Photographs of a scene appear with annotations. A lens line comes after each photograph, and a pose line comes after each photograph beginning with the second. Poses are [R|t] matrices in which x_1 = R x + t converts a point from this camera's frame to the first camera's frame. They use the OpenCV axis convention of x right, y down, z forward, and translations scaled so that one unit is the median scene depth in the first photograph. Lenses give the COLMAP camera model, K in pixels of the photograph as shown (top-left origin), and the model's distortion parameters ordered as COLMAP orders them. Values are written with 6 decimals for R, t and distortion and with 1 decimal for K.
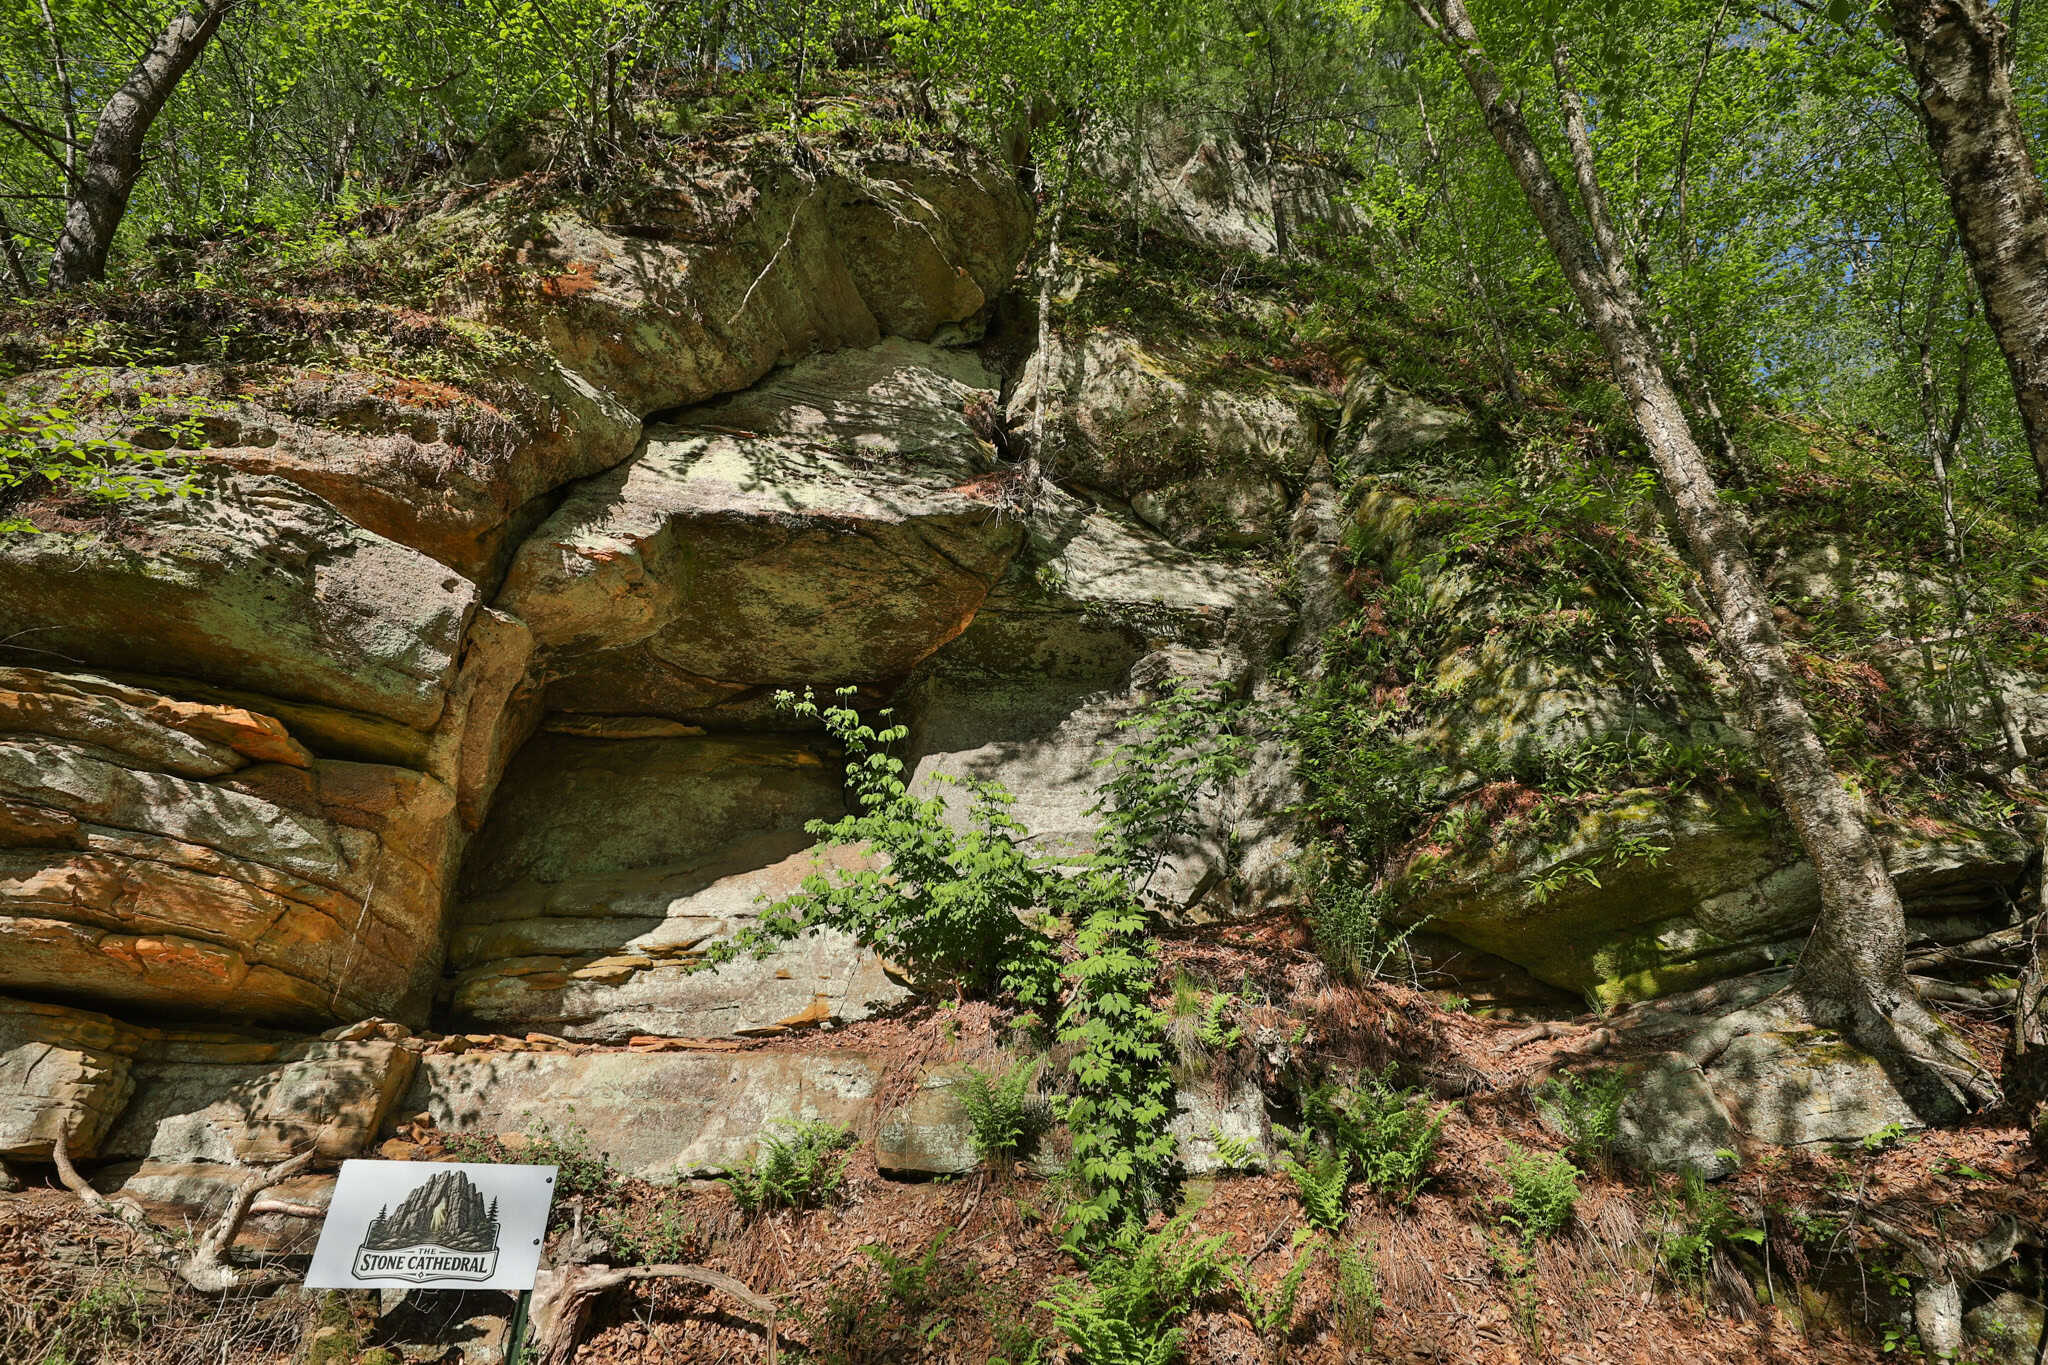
lens RADIAL K [[977.4, 0, 1013.1], [0, 977.4, 692.8], [0, 0, 1]] dist [-0.026964, 0.003788]
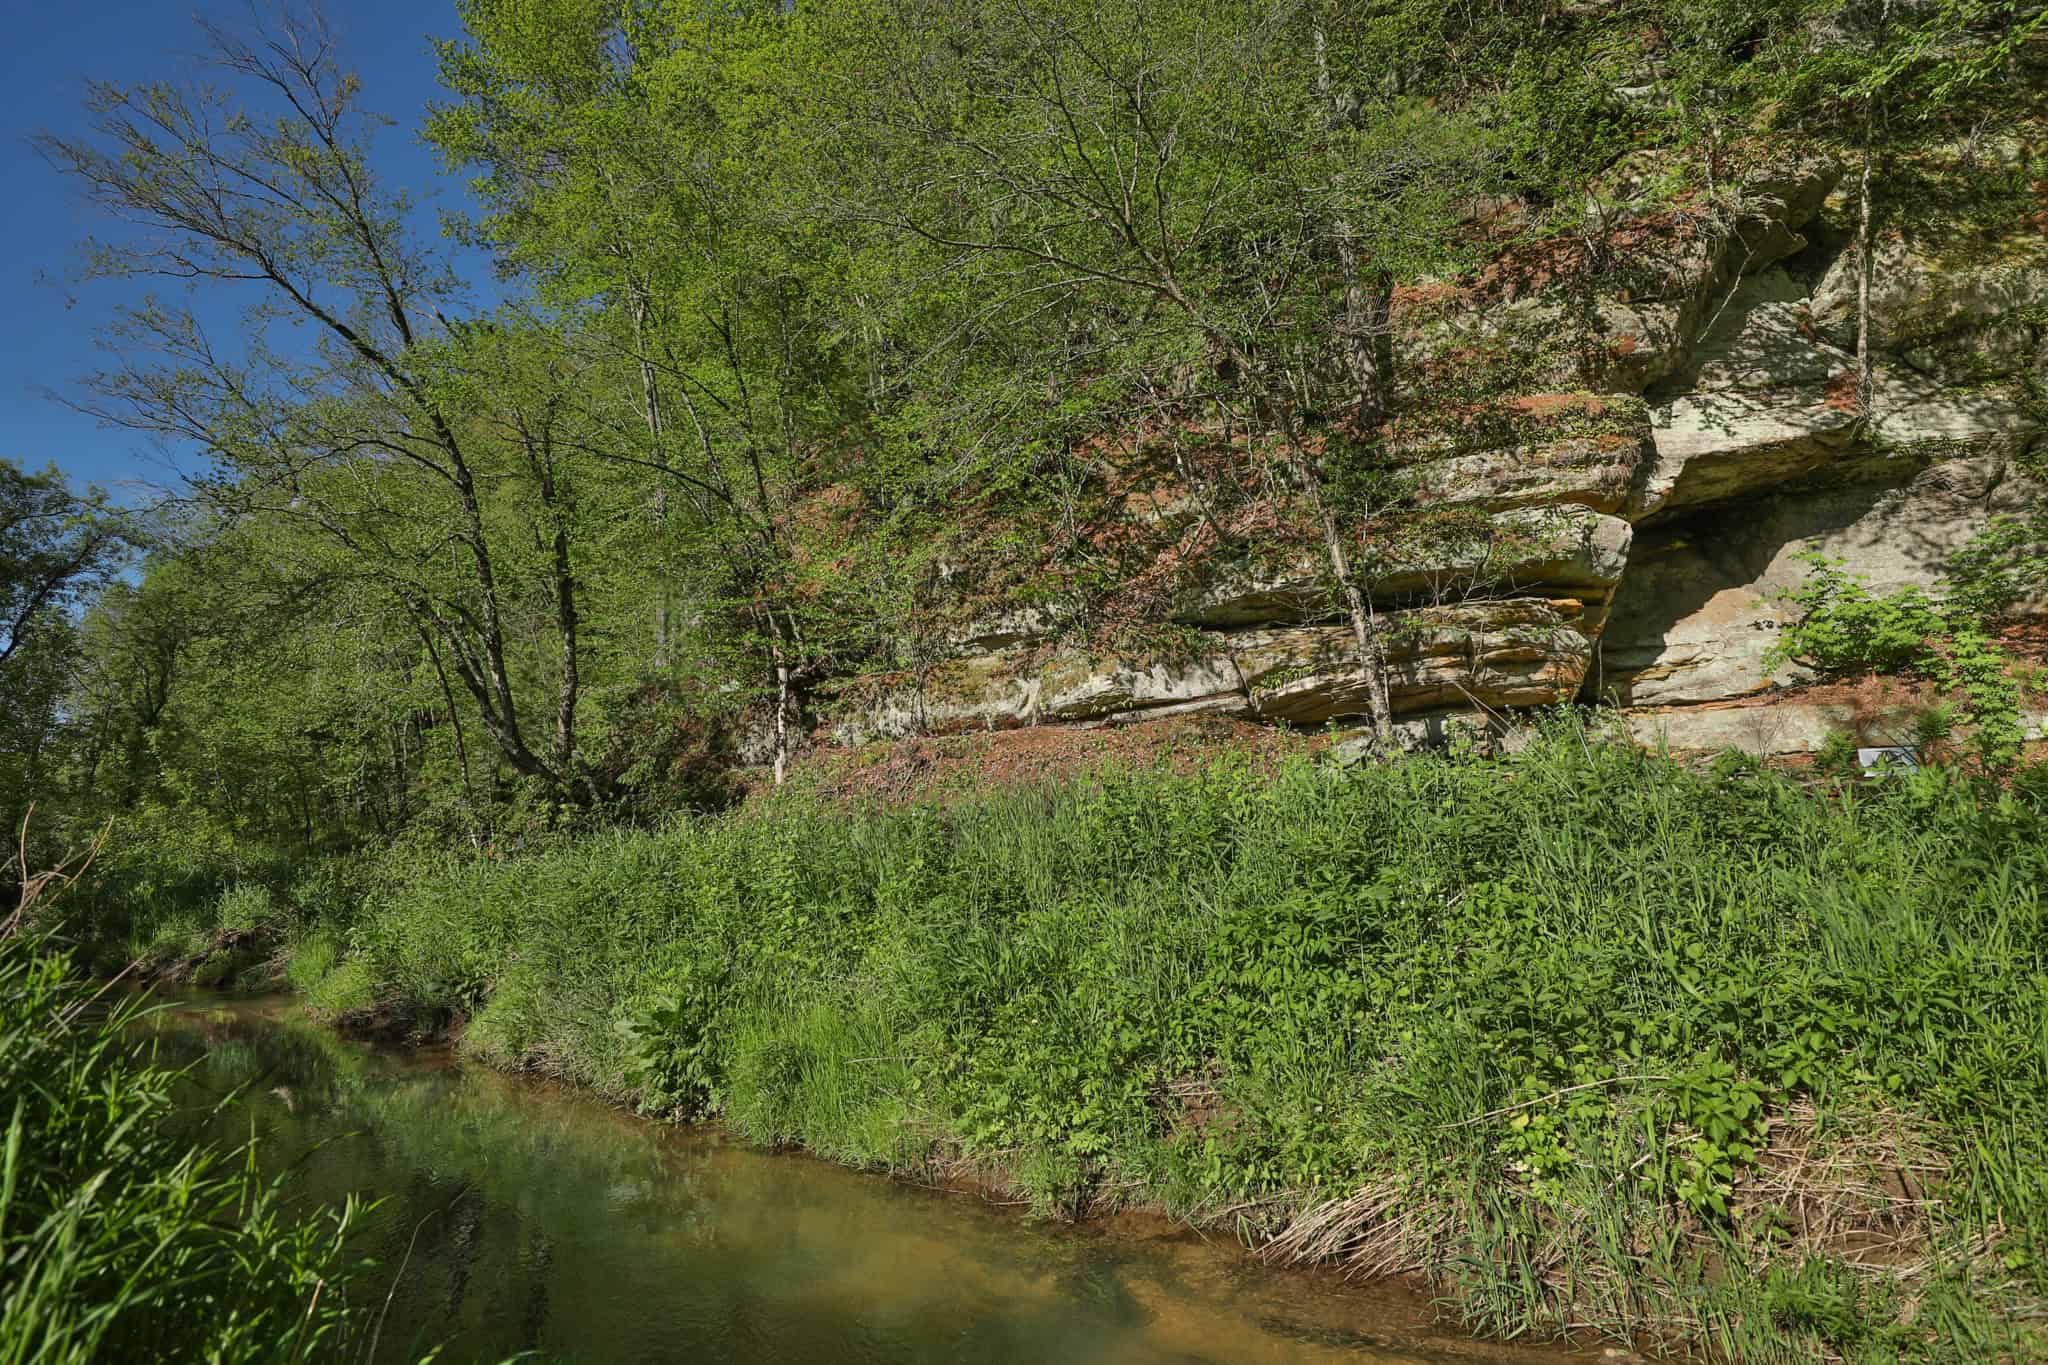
lens RADIAL K [[977.4, 0, 1035.2], [0, 977.4, 678.1], [0, 0, 1]] dist [-0.026964, 0.003788]
pose [[0.936850, -0.084674, -0.339326, -1.117185], [0.201294, 0.923977, 0.325189, -0.786104], [0.285994, -0.372958, 0.882672, -1.498734]]
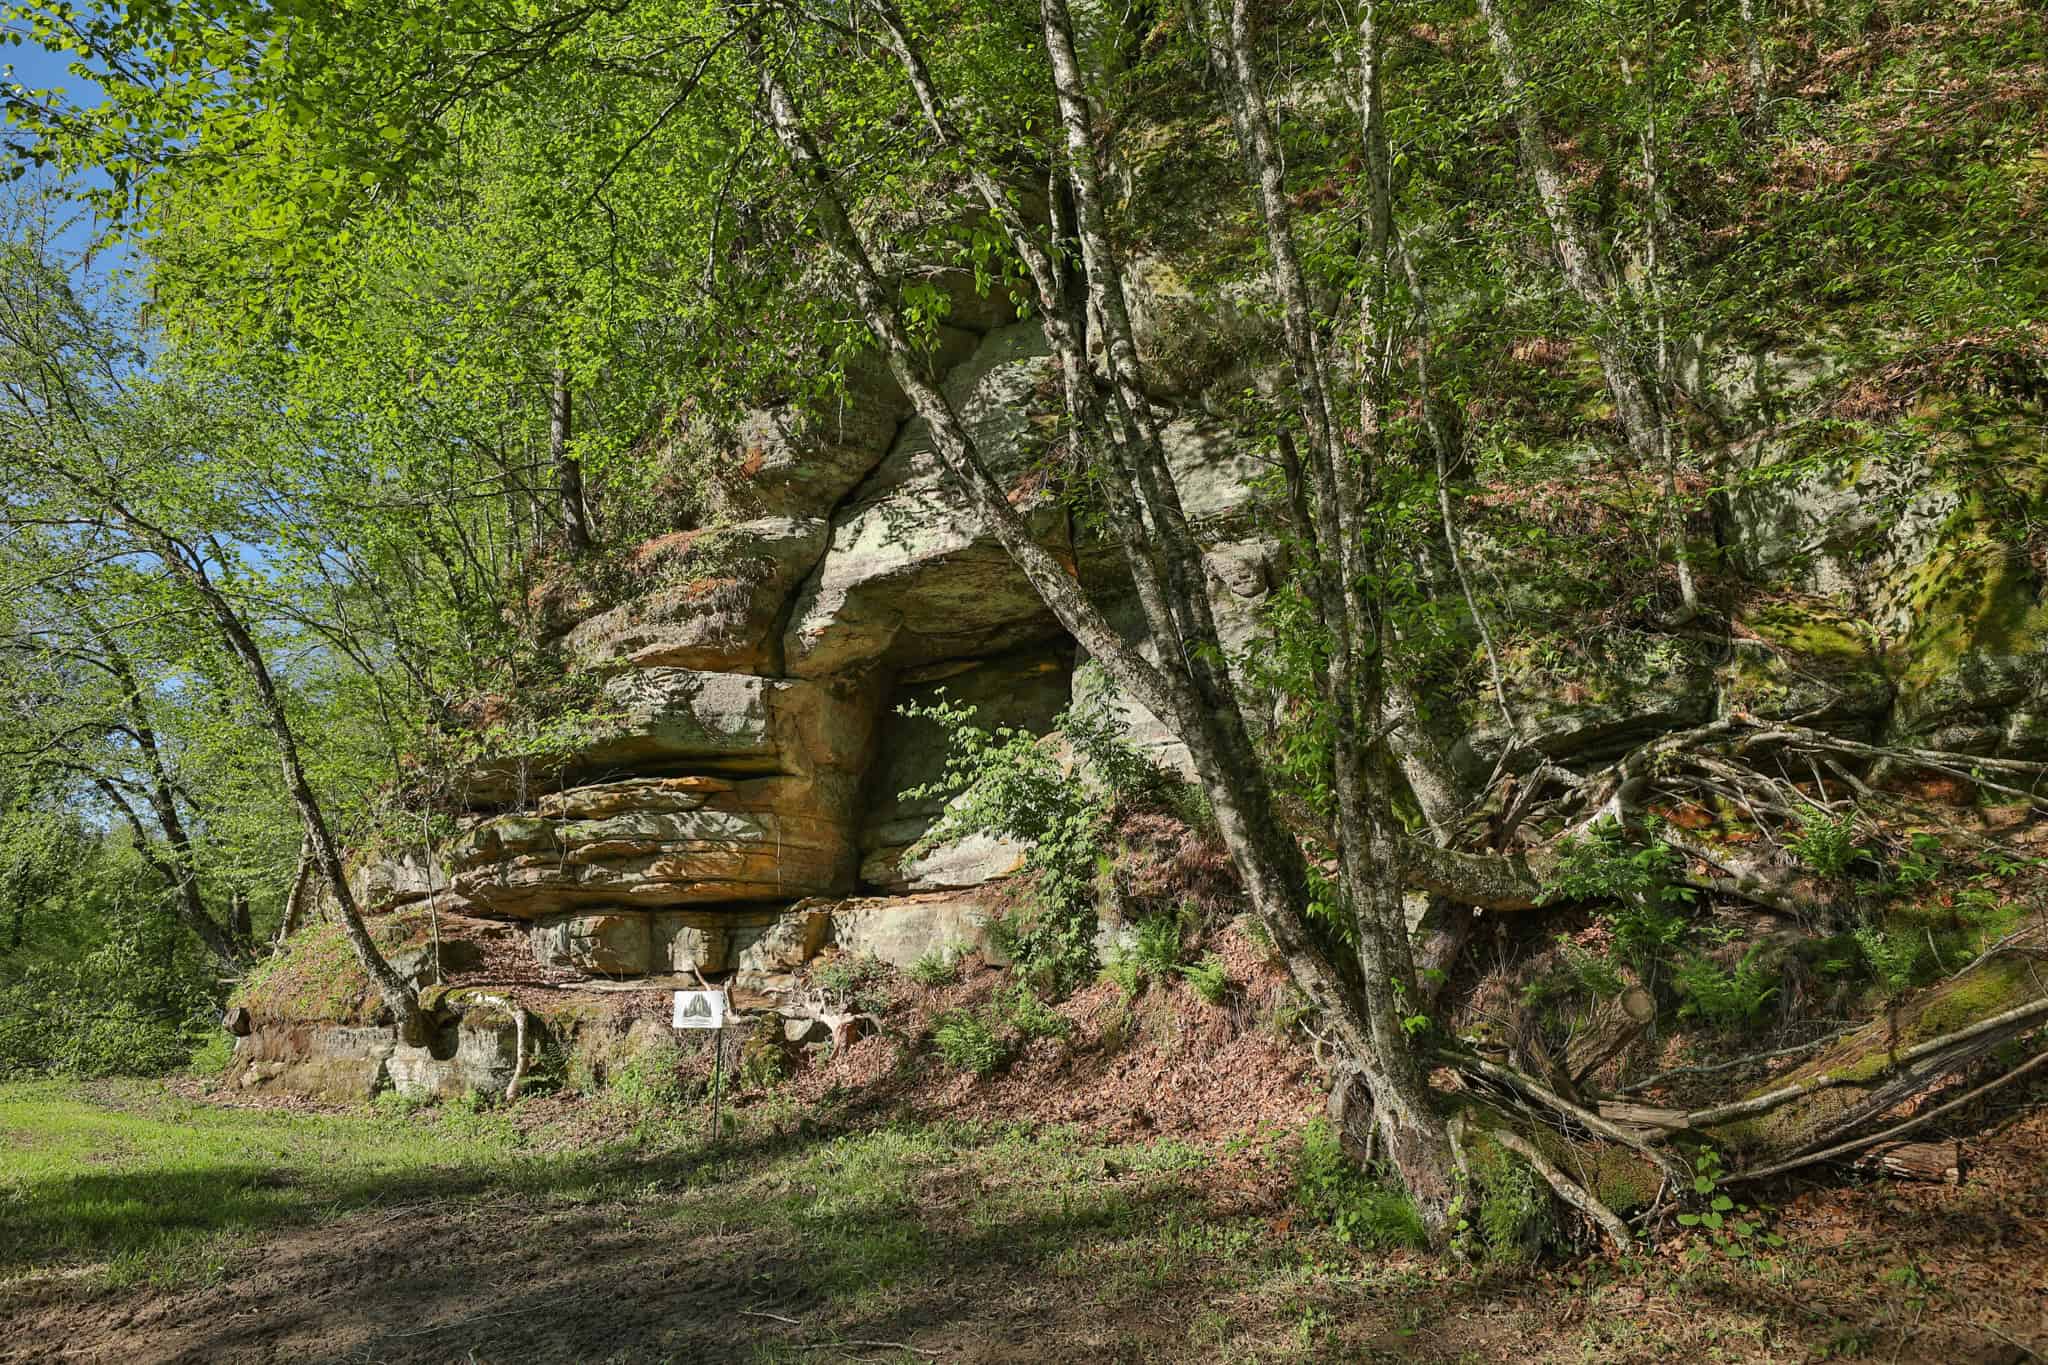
lens RADIAL K [[1222.4, 0, 1020.0], [0, 1222.4, 689.2], [0, 0, 1]] dist [0.003757, 0.000166]
pose [[0.754177, -0.163555, -0.635977, 1.273534], [0.350136, 0.919486, 0.178745, -0.334833], [0.555537, -0.357484, 0.750722, -0.462624]]
